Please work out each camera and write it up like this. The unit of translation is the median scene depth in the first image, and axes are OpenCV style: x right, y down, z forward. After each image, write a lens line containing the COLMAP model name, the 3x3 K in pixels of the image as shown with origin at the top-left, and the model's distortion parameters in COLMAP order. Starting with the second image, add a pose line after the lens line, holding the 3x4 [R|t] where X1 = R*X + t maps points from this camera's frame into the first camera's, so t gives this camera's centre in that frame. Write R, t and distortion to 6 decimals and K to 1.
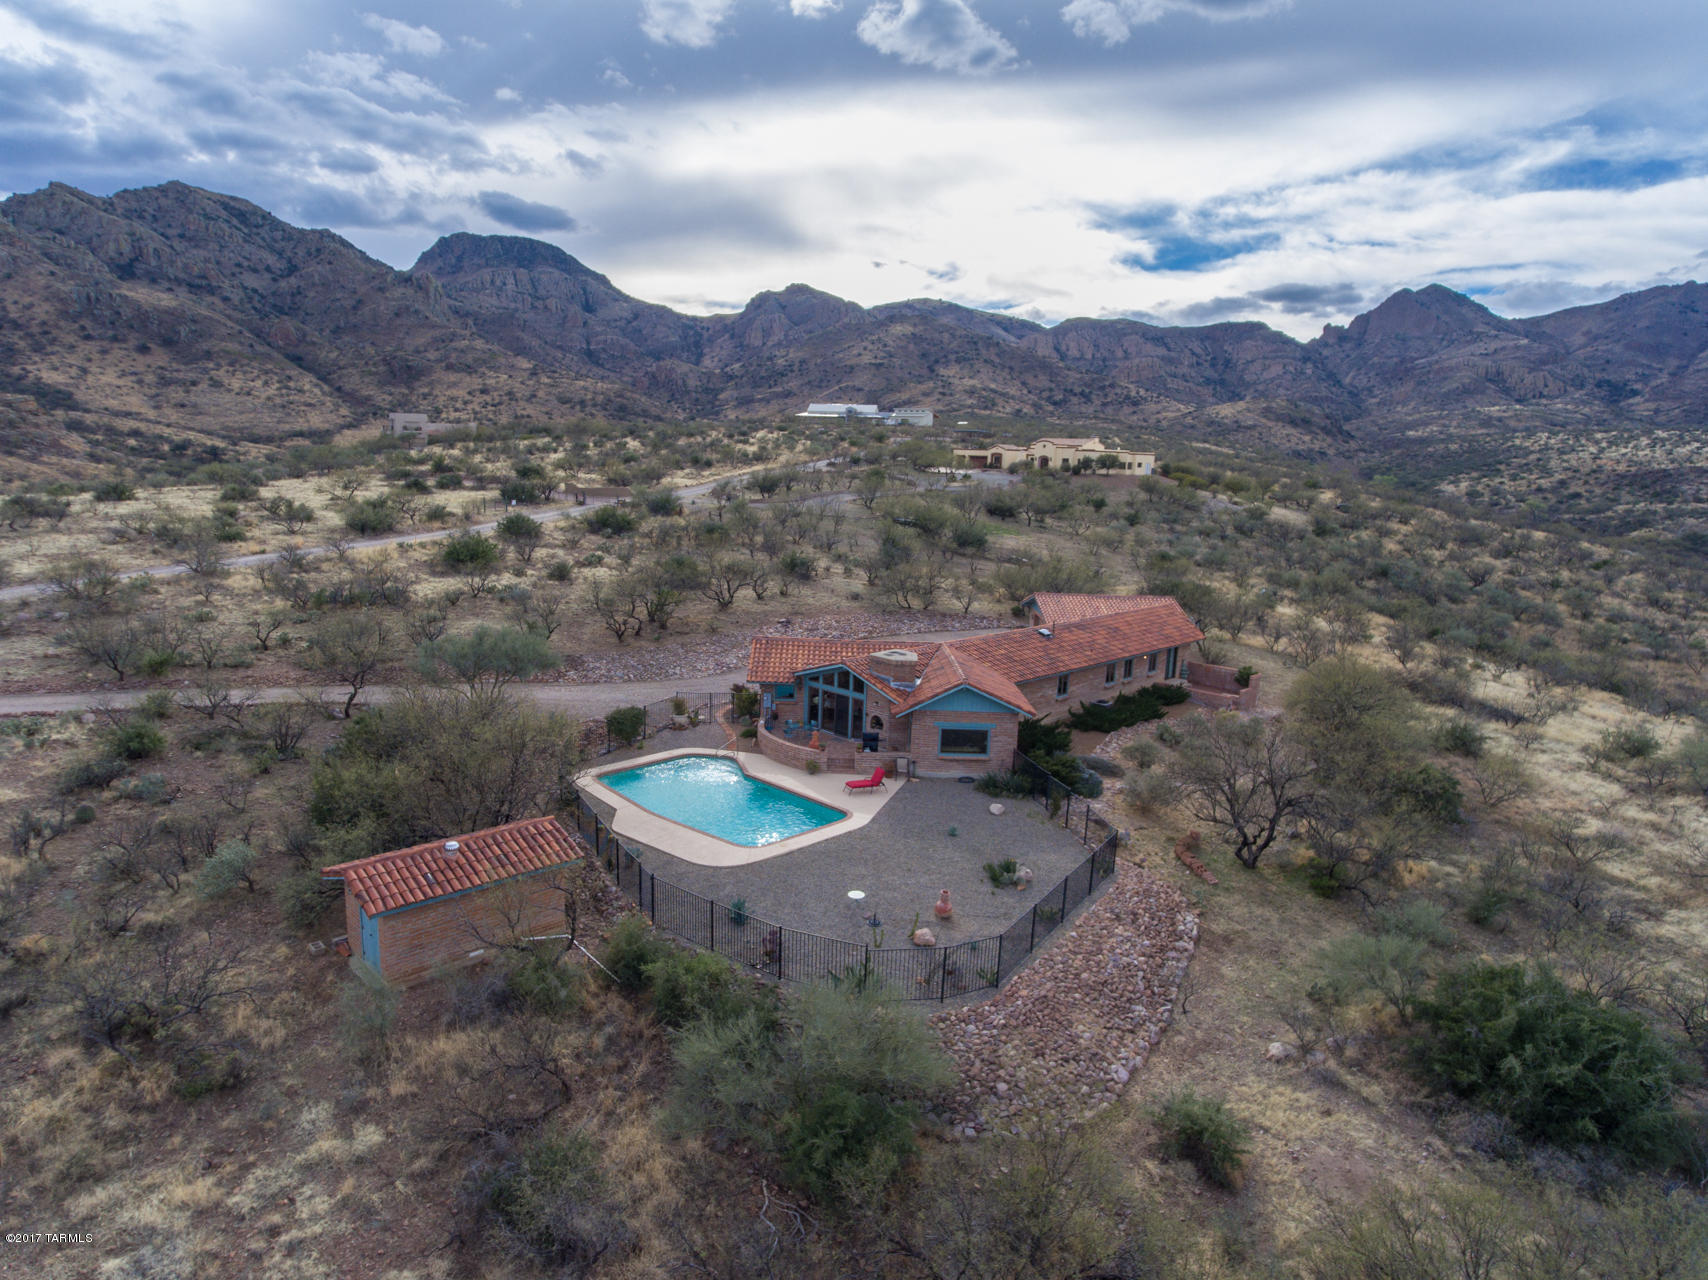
lens RADIAL K [[1010.1, 0, 847.9], [0, 1010.1, 663.1], [0, 0, 1]] dist [0.001215, 0.001415]
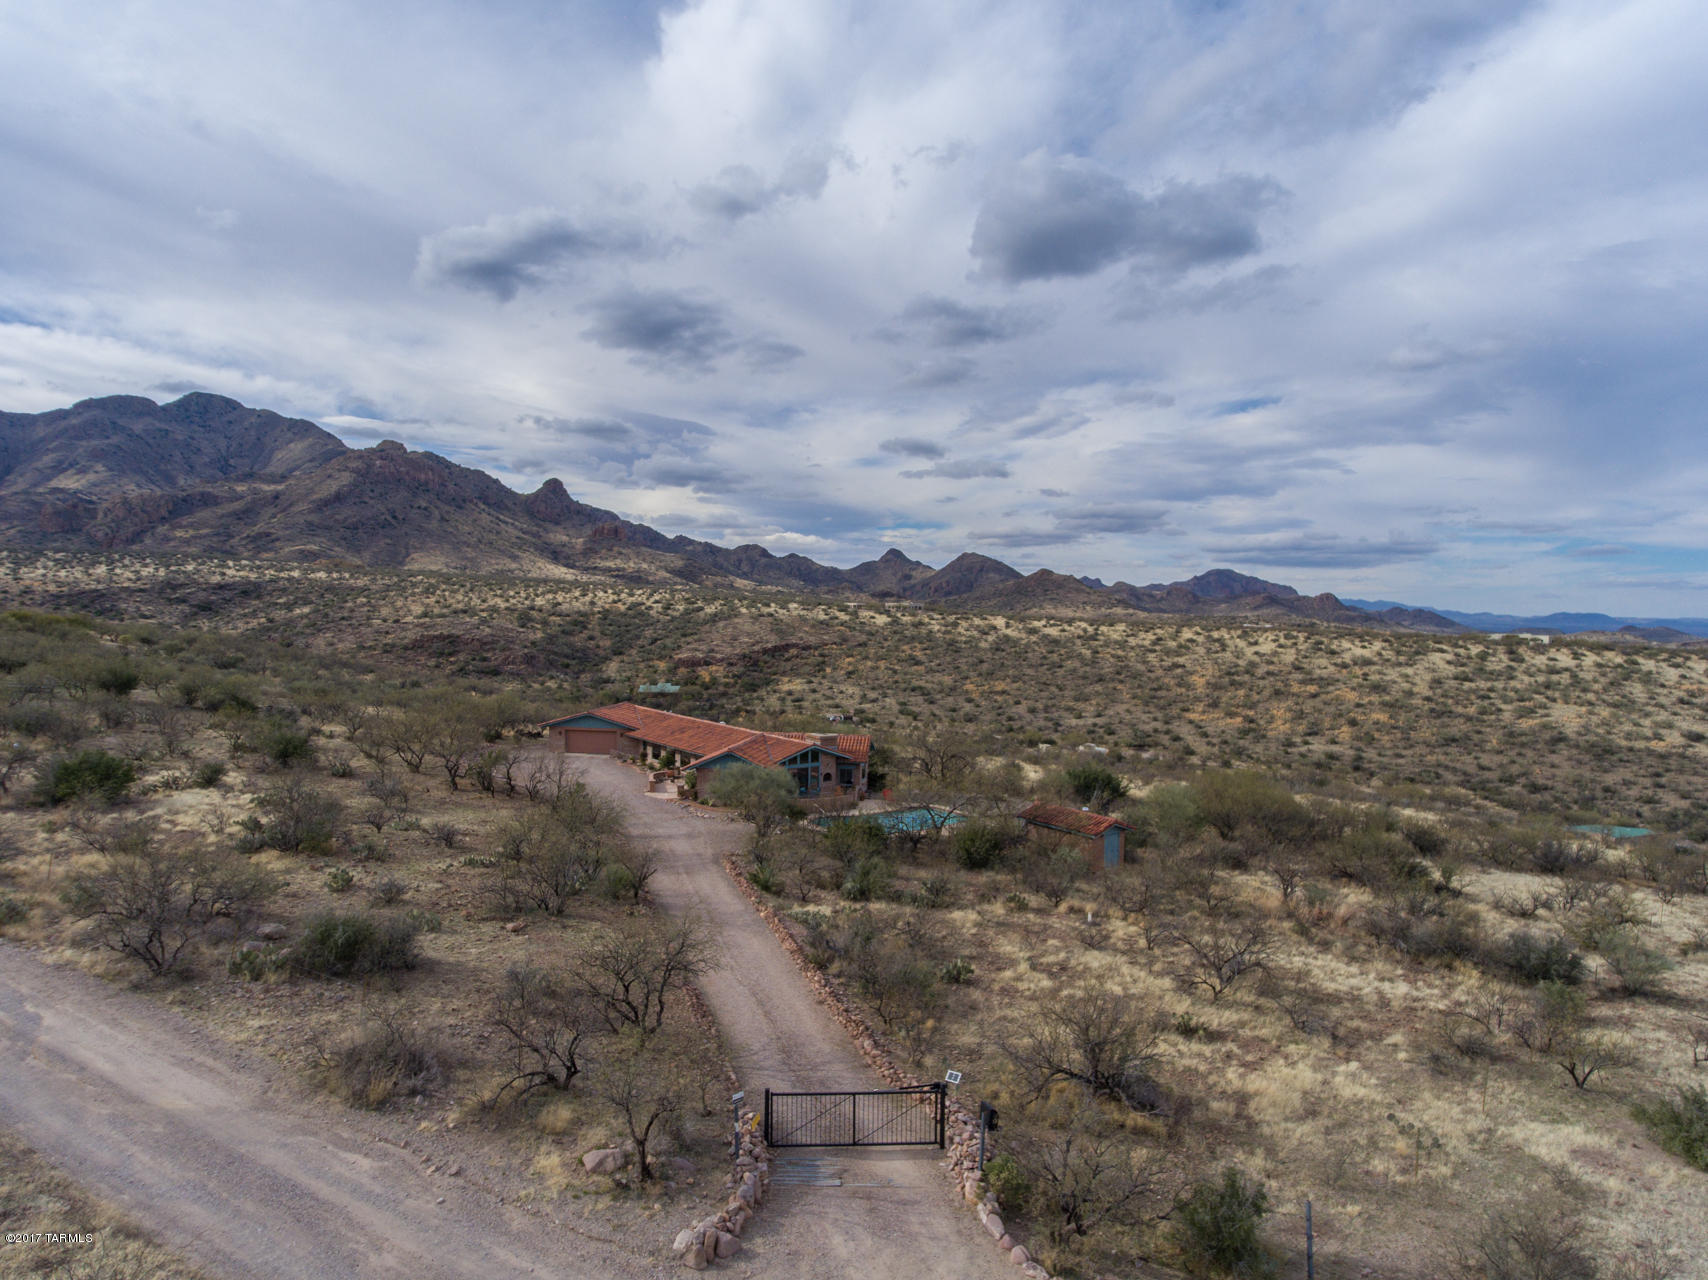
lens RADIAL K [[1033.5, 0, 831.5], [0, 1033.5, 644.0], [0, 0, 1]] dist [-0.005760, 0.004929]
pose [[0.177002, -0.063973, 0.982129, -0.131093], [0.192220, 0.980916, 0.029252, -0.016493], [-0.965257, 0.183607, 0.185921, 0.052181]]
